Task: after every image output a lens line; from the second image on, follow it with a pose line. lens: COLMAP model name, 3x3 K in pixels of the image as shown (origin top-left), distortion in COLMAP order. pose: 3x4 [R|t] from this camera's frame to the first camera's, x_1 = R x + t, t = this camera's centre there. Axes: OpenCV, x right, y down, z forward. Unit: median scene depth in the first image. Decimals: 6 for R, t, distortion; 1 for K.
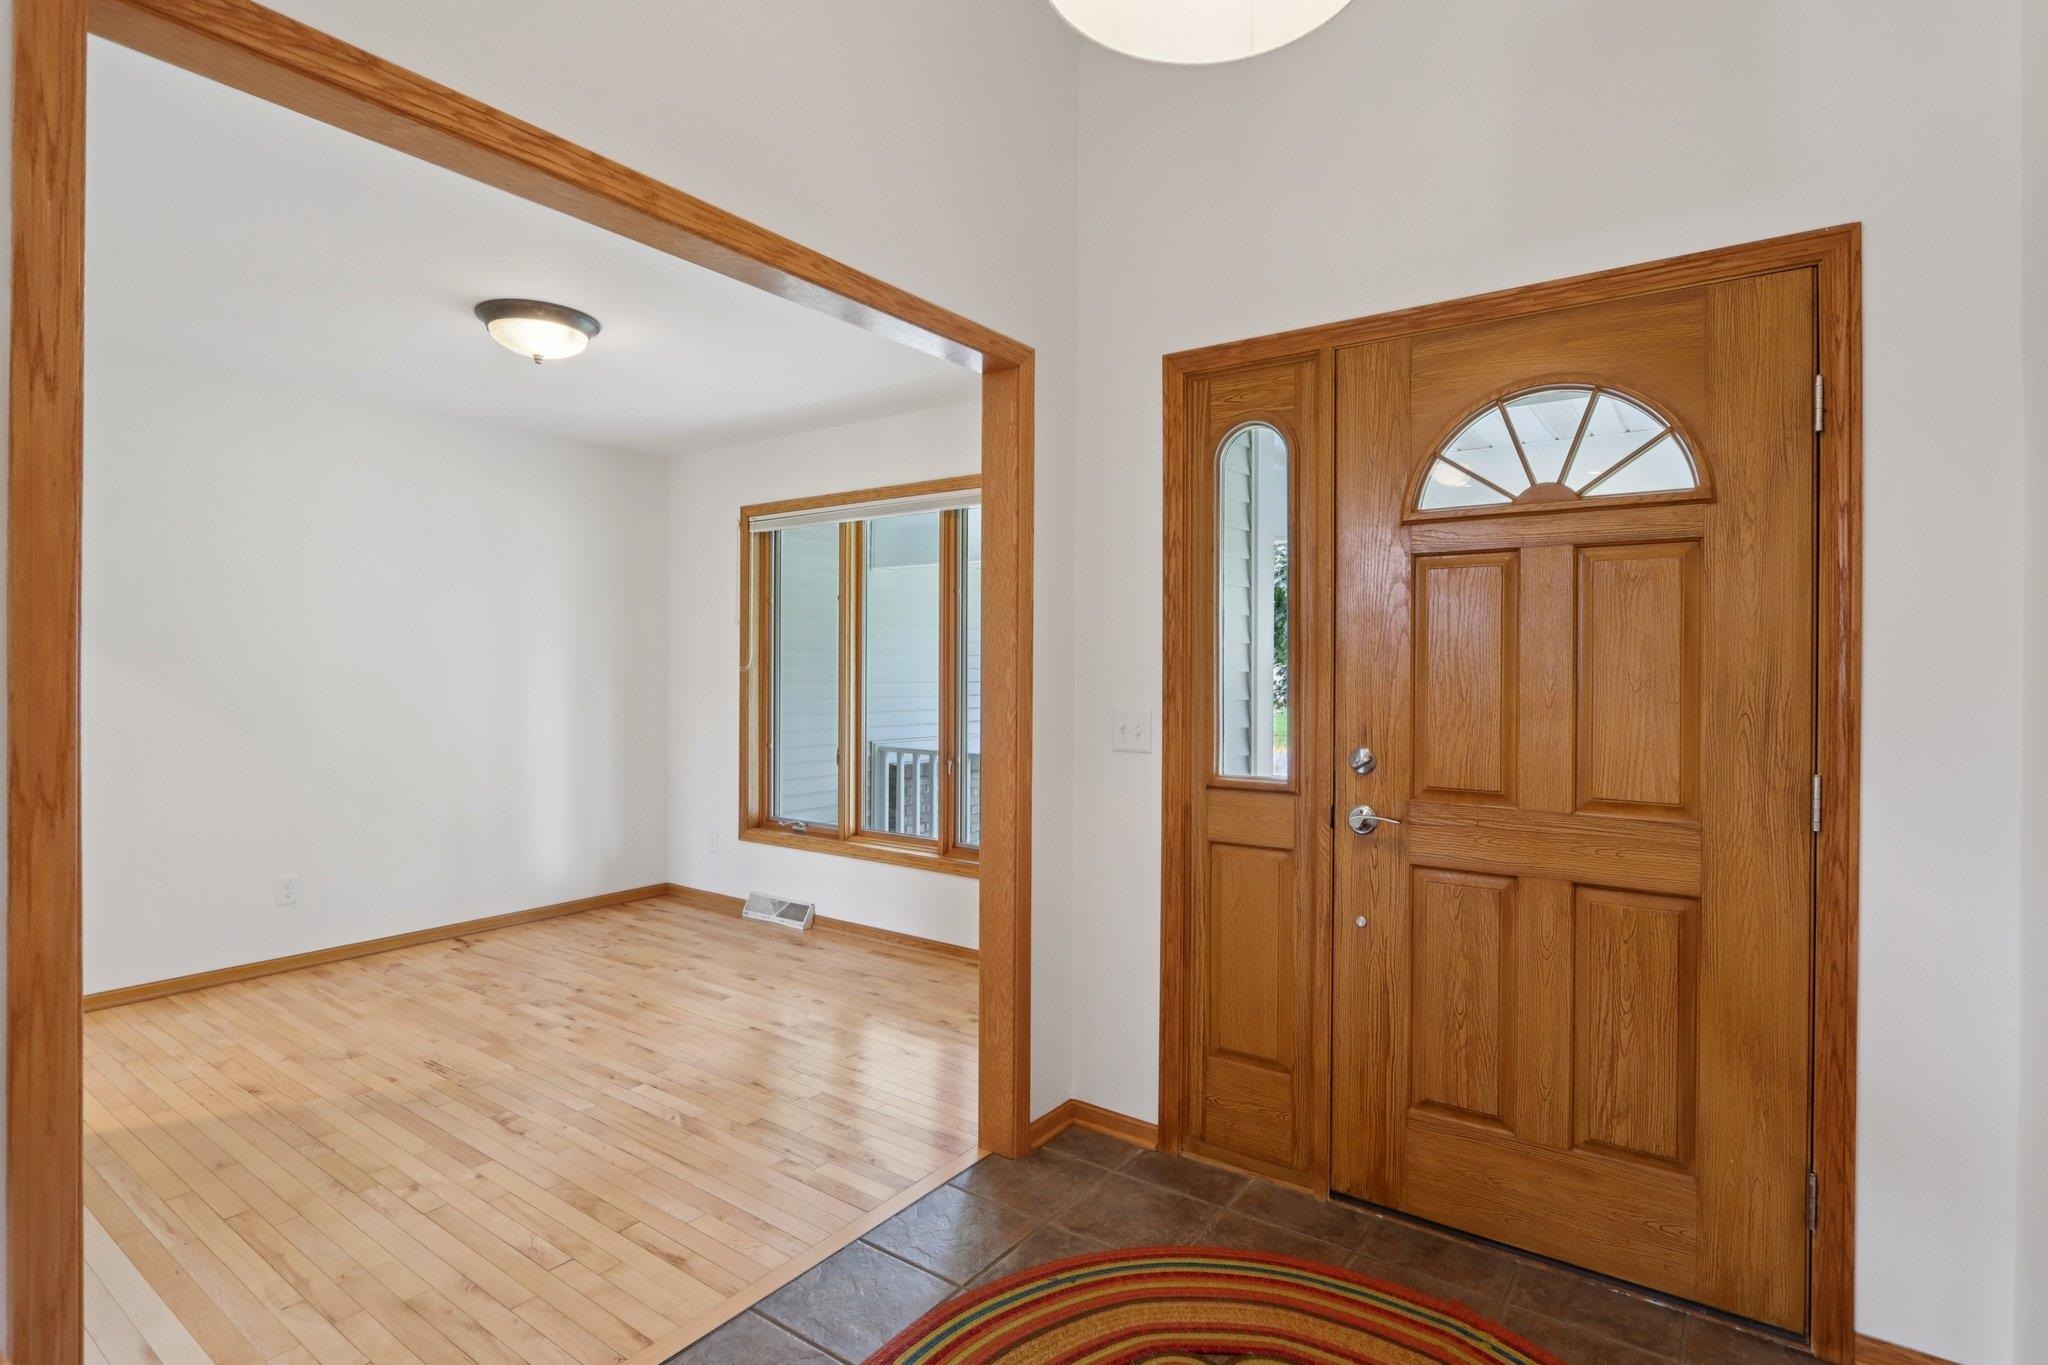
lens RADIAL K [[988.9, 0, 1014.6], [0, 988.9, 678.8], [0, 0, 1]] dist [-0.011136, 0.000136]
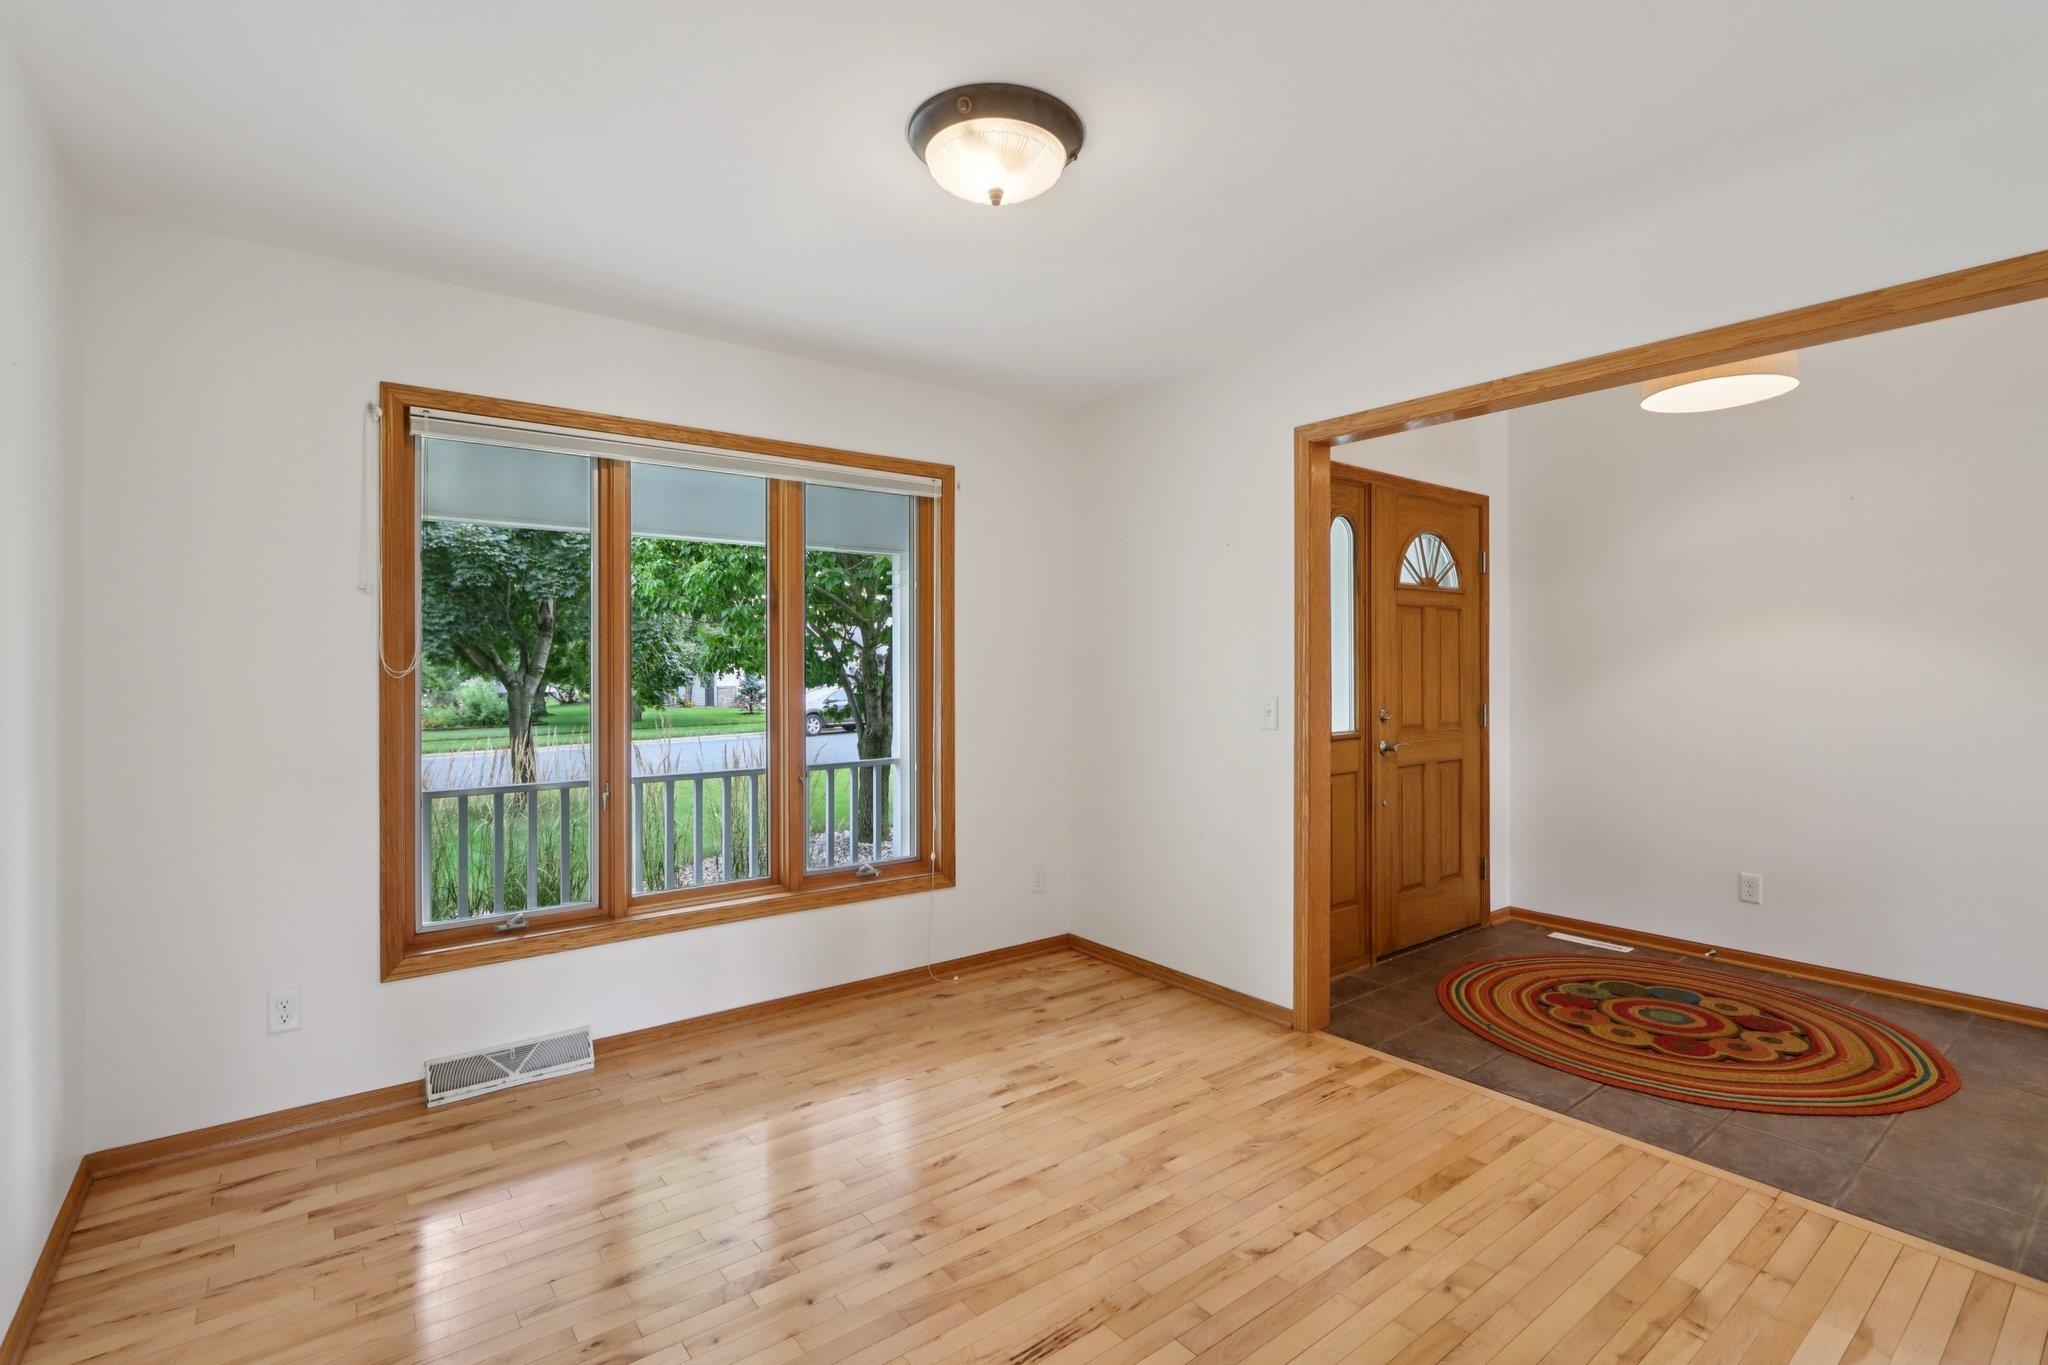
lens RADIAL K [[950.2, 0, 1015.1], [0, 950.2, 667.1], [0, 0, 1]] dist [-0.013171, 0.001574]
pose [[0.294764, -0.011757, 0.955498, -1.004508], [0.013514, 0.999876, 0.008134, -0.019502], [-0.955475, 0.010515, 0.294886, 0.746976]]
